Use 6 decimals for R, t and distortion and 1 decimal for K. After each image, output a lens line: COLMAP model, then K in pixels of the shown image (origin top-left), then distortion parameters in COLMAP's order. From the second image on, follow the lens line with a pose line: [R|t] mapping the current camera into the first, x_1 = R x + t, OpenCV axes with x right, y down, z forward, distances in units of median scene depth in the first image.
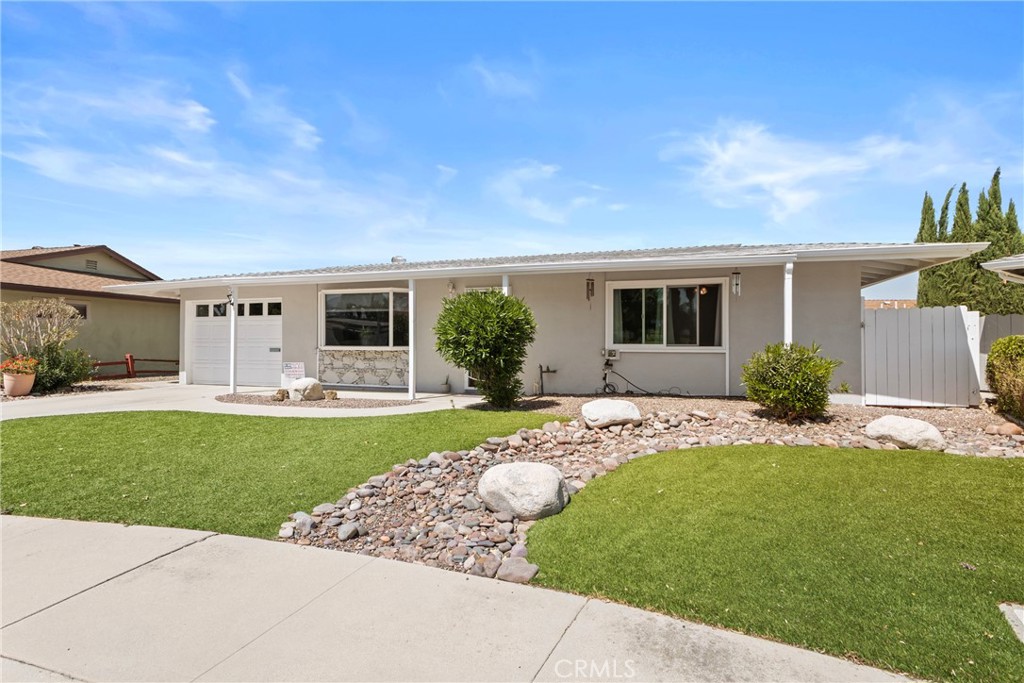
lens RADIAL K [[538.5, 0, 512.0], [0, 538.5, 341.5], [0, 0, 1]] dist [0.017738, -0.000586]
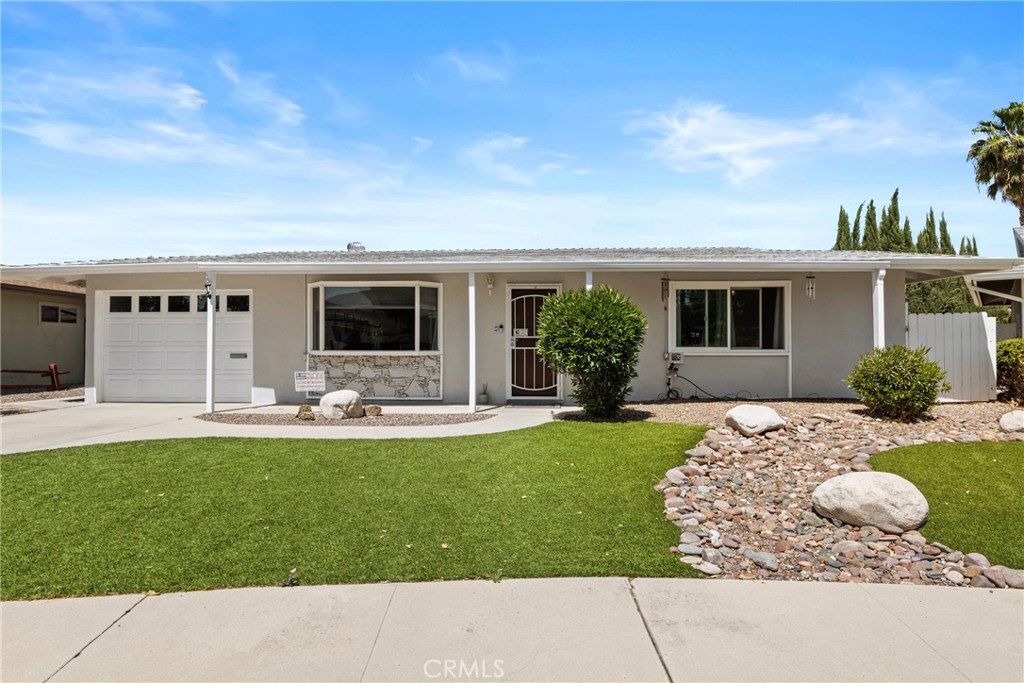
lens RADIAL K [[600.3, 0, 512.0], [0, 600.3, 341.5], [0, 0, 1]] dist [-0.001528, 0.001140]
pose [[0.960094, -0.001115, 0.279676, -0.386657], [0.001813, 0.999996, -0.002238, -0.003427], [-0.279672, 0.002656, 0.960092, 0.064349]]
